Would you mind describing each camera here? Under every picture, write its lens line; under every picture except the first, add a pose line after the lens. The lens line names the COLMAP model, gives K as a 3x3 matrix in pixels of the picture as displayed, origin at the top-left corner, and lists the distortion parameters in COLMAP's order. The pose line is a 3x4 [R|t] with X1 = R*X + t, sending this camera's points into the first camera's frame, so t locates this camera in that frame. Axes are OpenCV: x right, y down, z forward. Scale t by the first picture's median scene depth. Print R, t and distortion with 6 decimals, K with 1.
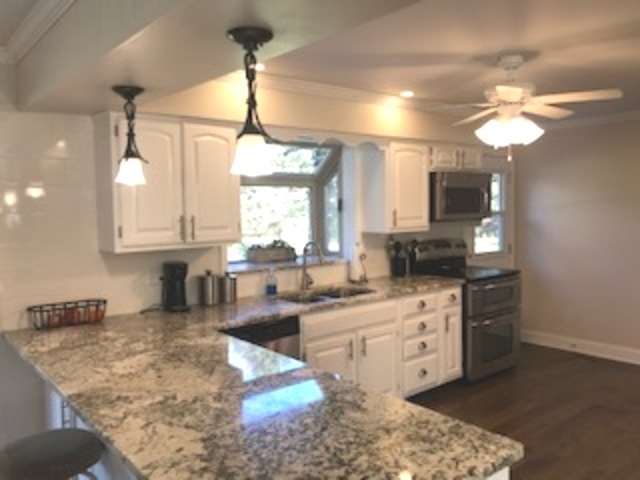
lens RADIAL K [[530.5, 0, 309.2], [0, 530.5, 210.5], [0, 0, 1]] dist [0.034734, 0.007181]
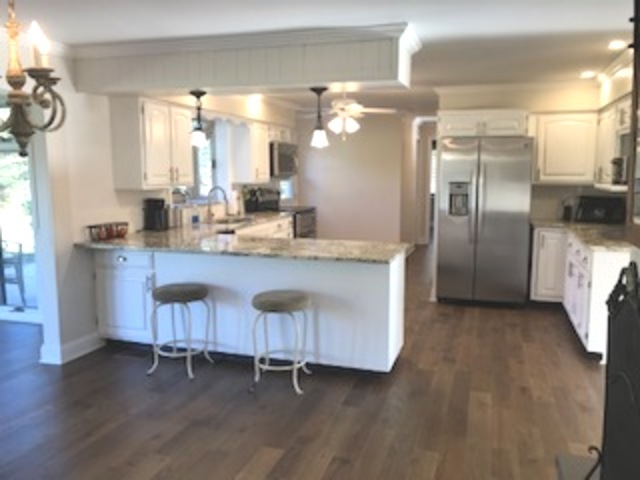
lens RADIAL K [[530.5, 0, 320.8], [0, 530.5, 239.6], [0, 0, 1]] dist [0.034734, 0.007181]
pose [[0.837408, -0.057100, 0.543587, -0.560800], [-0.006347, 0.993445, 0.114133, 0.031241], [-0.546541, -0.099027, 0.831557, -0.422116]]
